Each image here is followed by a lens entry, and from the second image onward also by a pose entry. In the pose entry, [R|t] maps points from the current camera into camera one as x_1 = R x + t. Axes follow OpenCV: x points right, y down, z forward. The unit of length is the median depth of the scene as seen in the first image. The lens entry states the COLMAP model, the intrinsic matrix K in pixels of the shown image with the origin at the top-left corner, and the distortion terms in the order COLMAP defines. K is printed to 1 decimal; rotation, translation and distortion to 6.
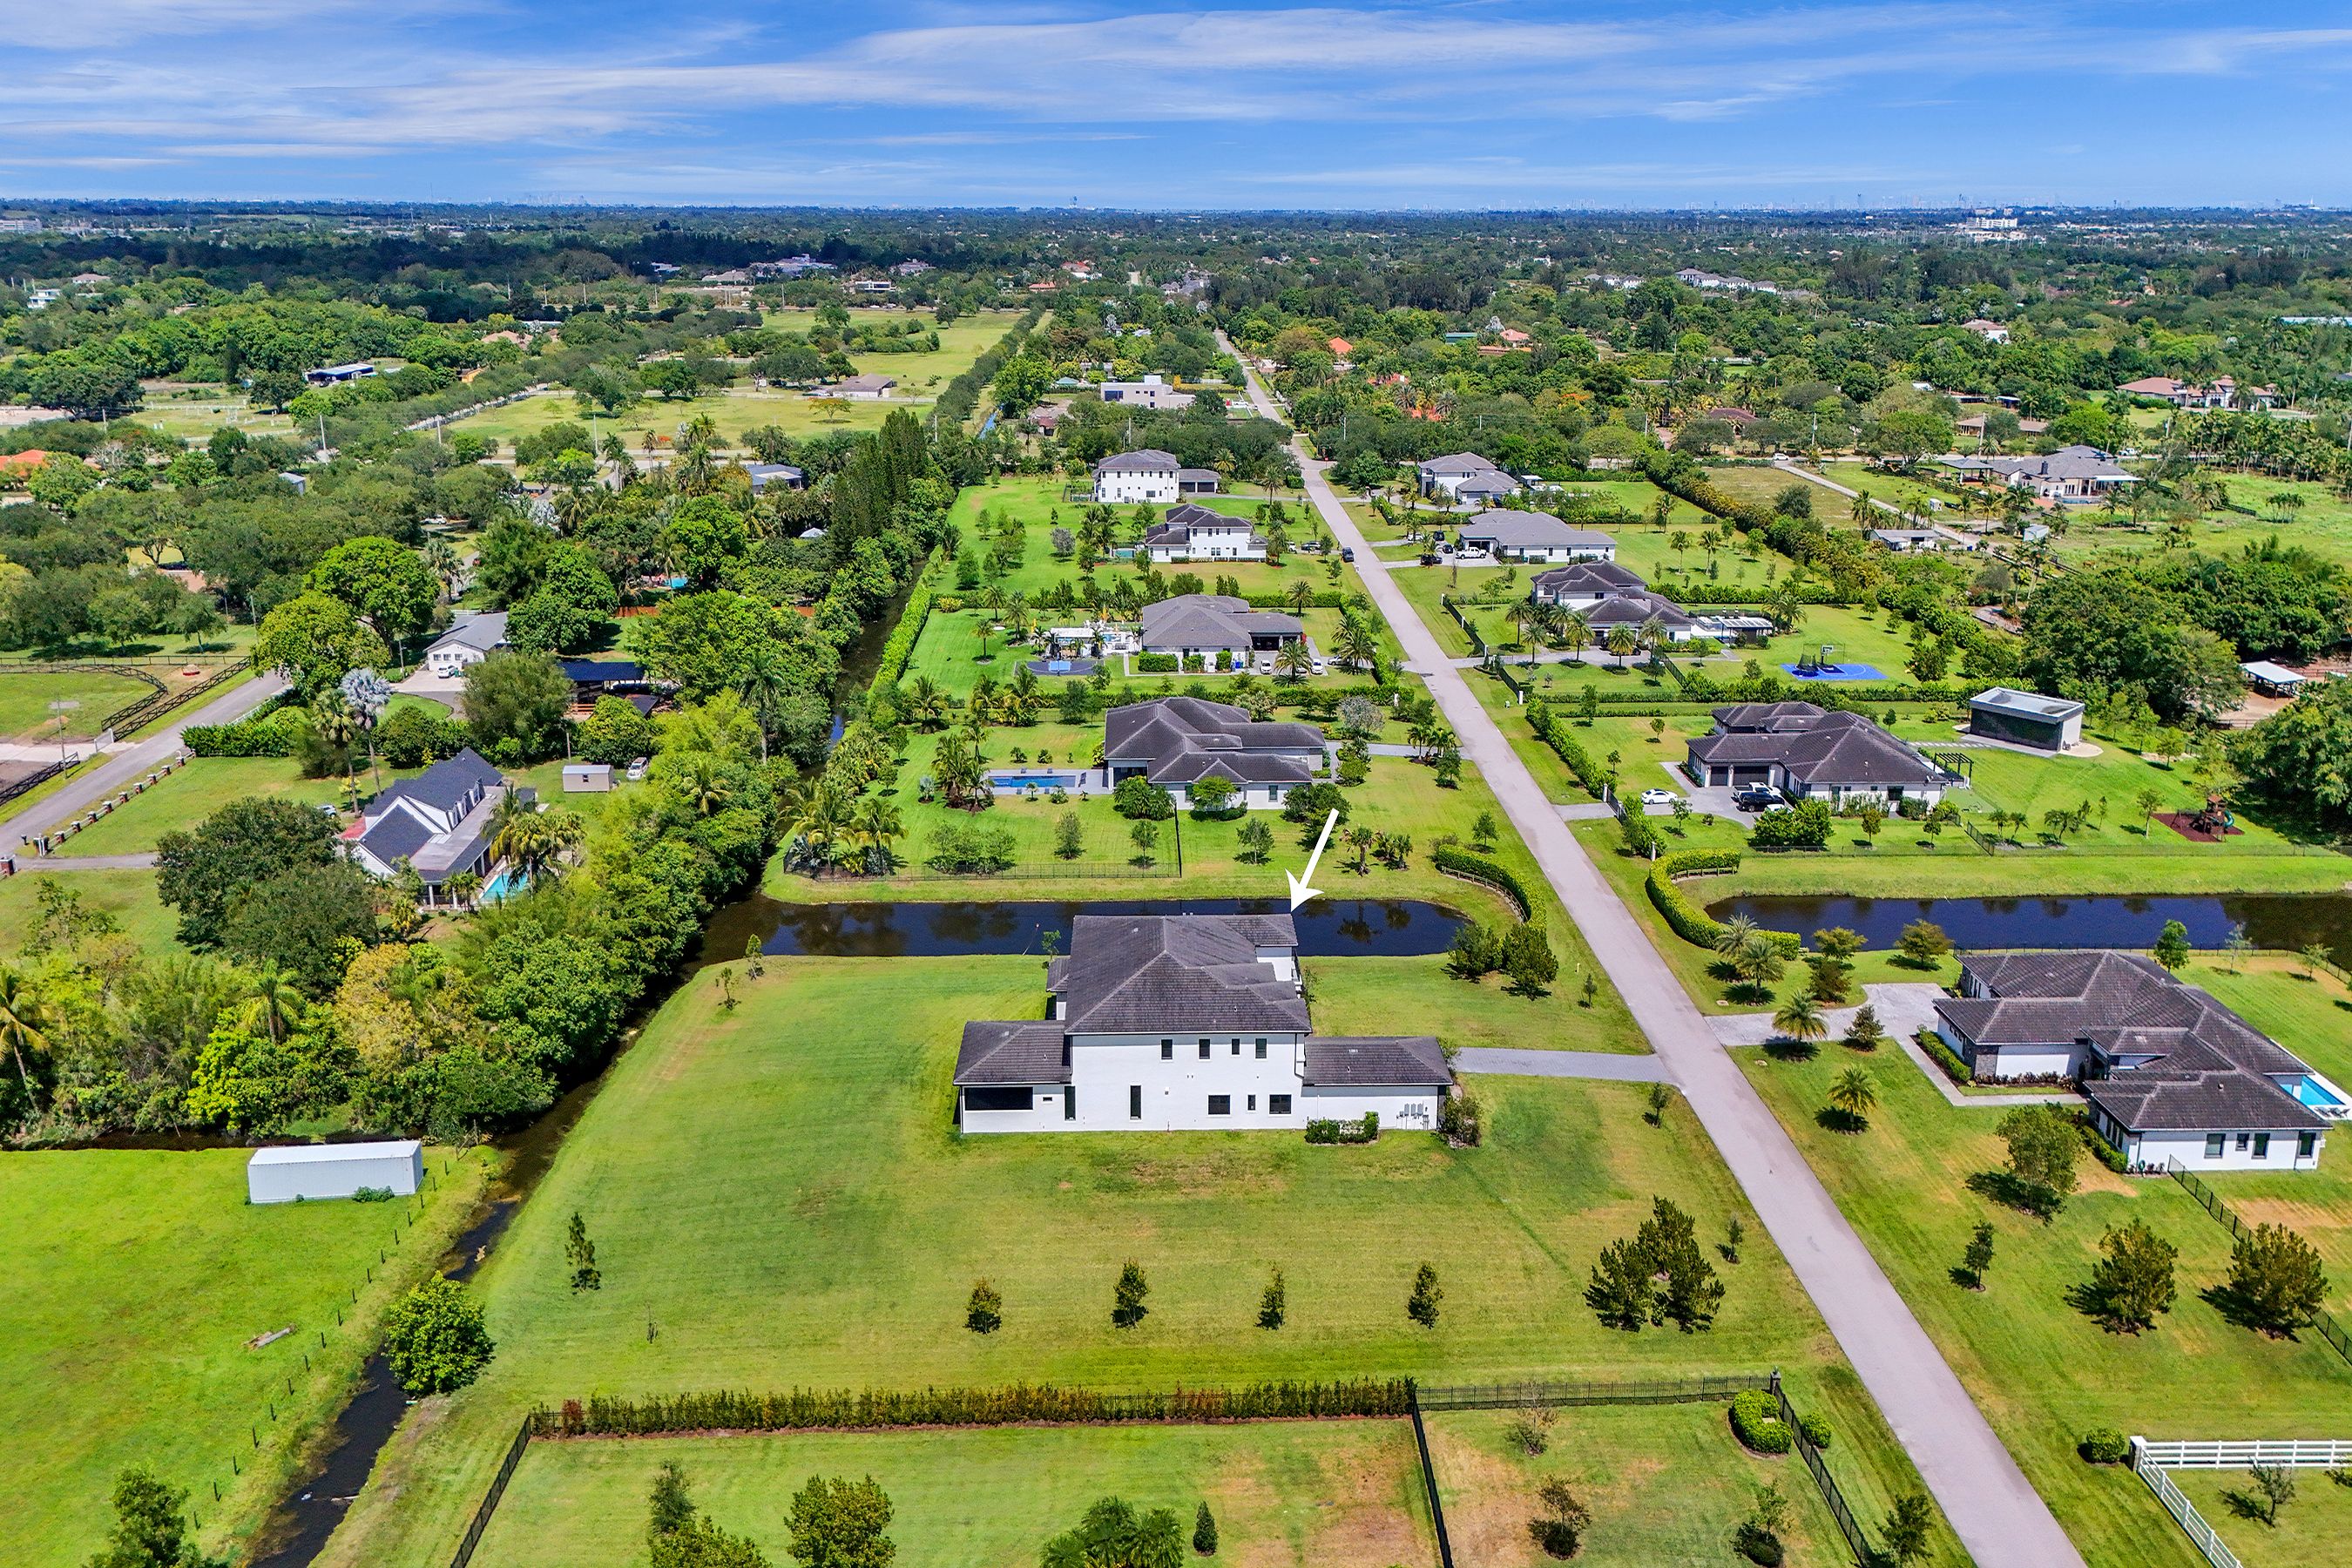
lens RADIAL K [[1695.4, 0, 1176.0], [0, 1695.4, 784.0], [0, 0, 1]] dist [0.158705, -0.228766]
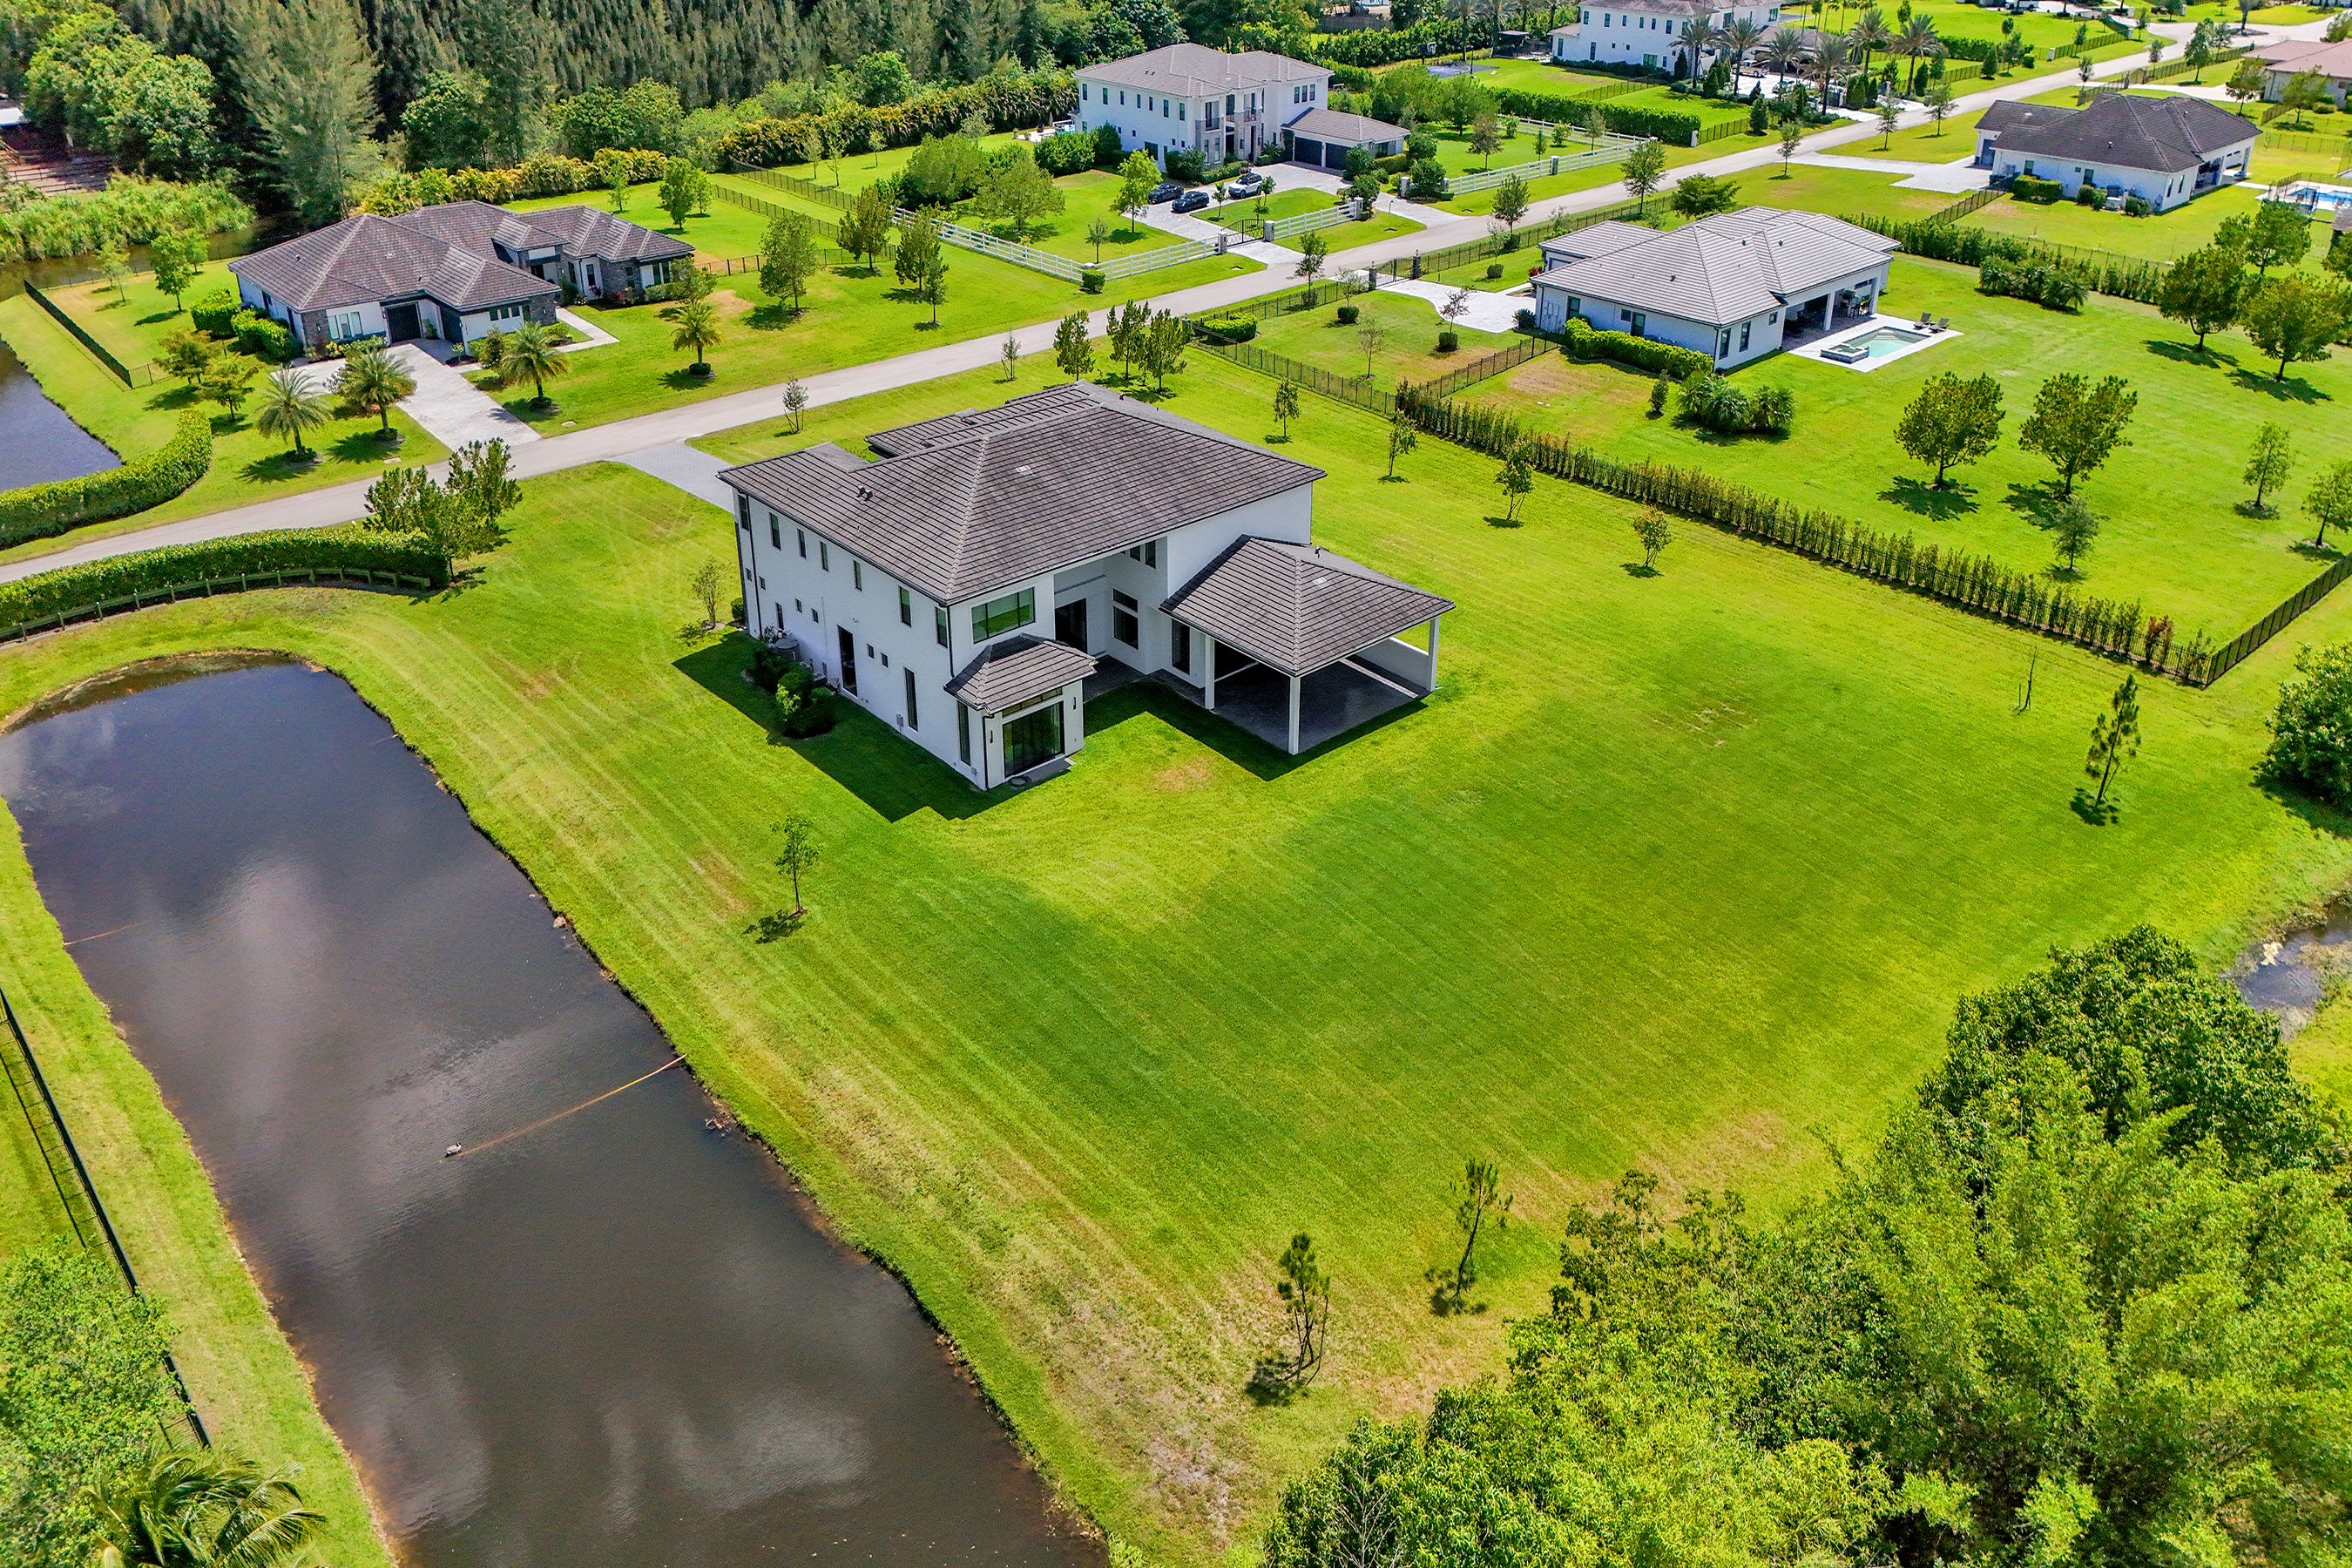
lens RADIAL K [[1737.6, 0, 1179.2], [0, 1737.6, 612.7], [0, 0, 1]] dist [0.074302, -0.062150]
pose [[-0.644678, -0.332820, 0.688201, -0.343128], [0.247667, 0.760764, 0.599916, -0.149892], [-0.723223, 0.557197, -0.408020, 0.927959]]
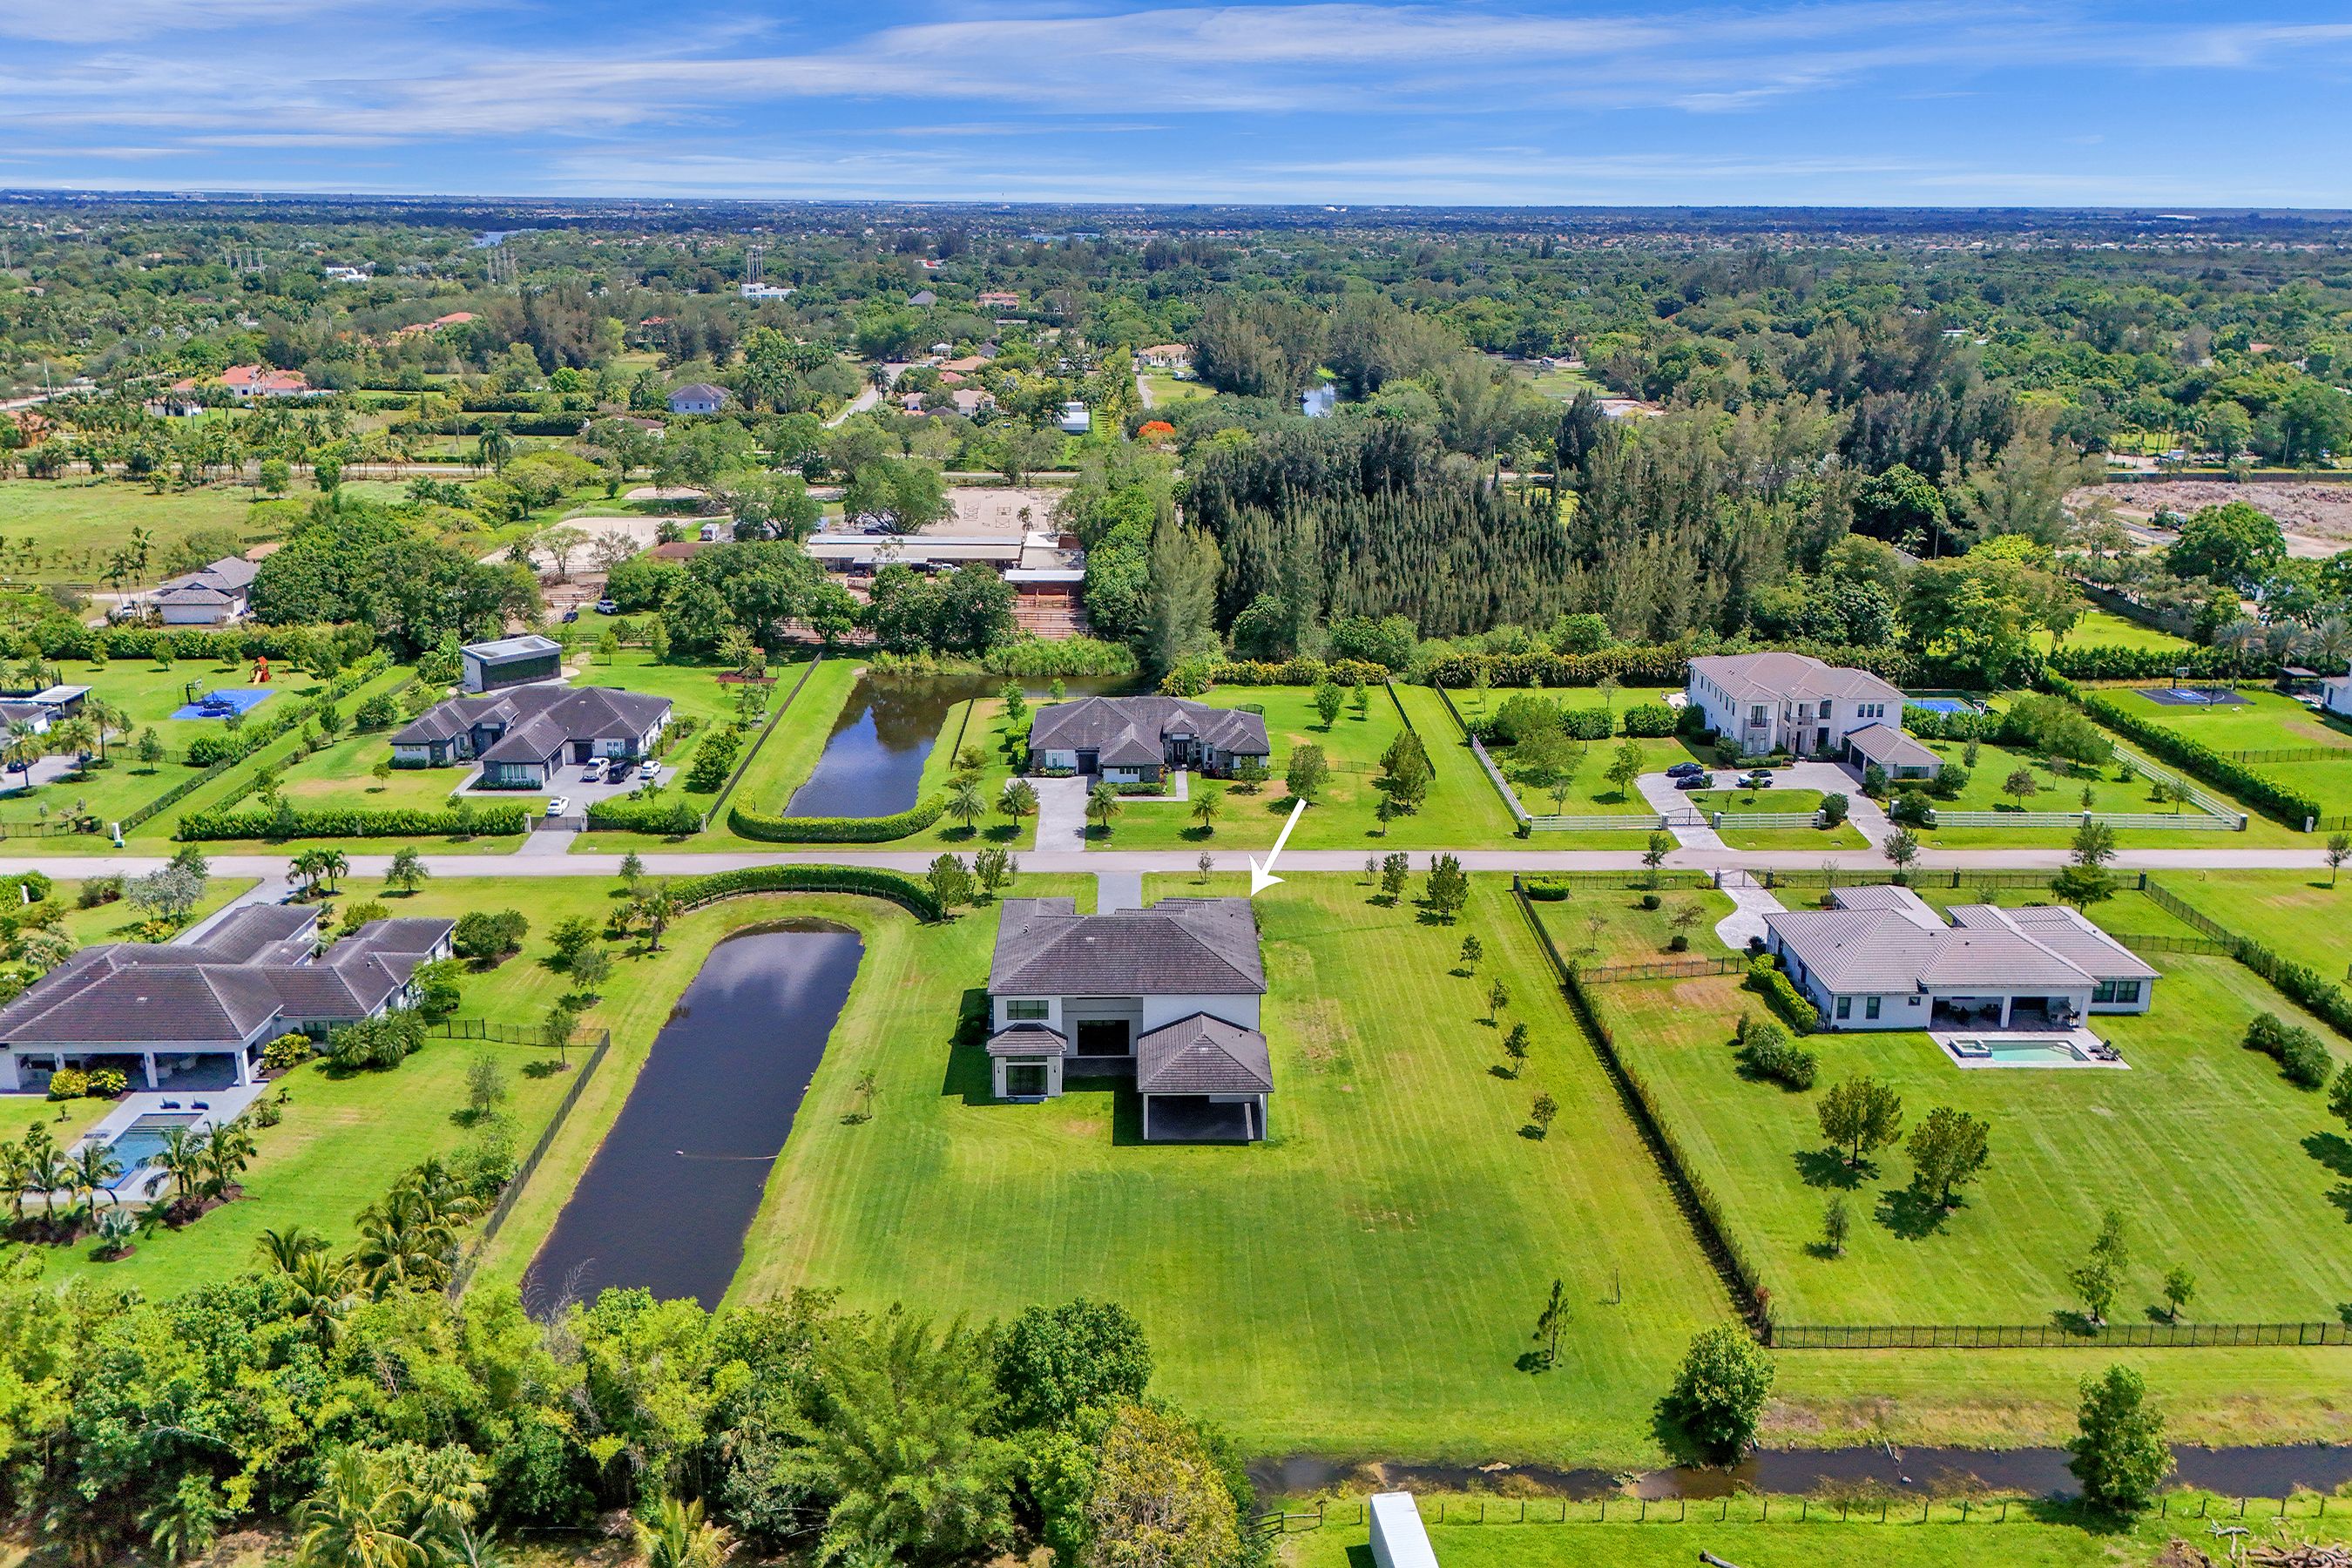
lens RADIAL K [[1703.3, 0, 1176.0], [0, 1703.3, 784.0], [0, 0, 1]] dist [0.096253, -0.094053]
pose [[-0.000565, -0.326448, 0.945215, -0.706459], [0.316781, 0.896477, 0.309804, -0.216073], [-0.948499, 0.299601, 0.102906, 0.630576]]
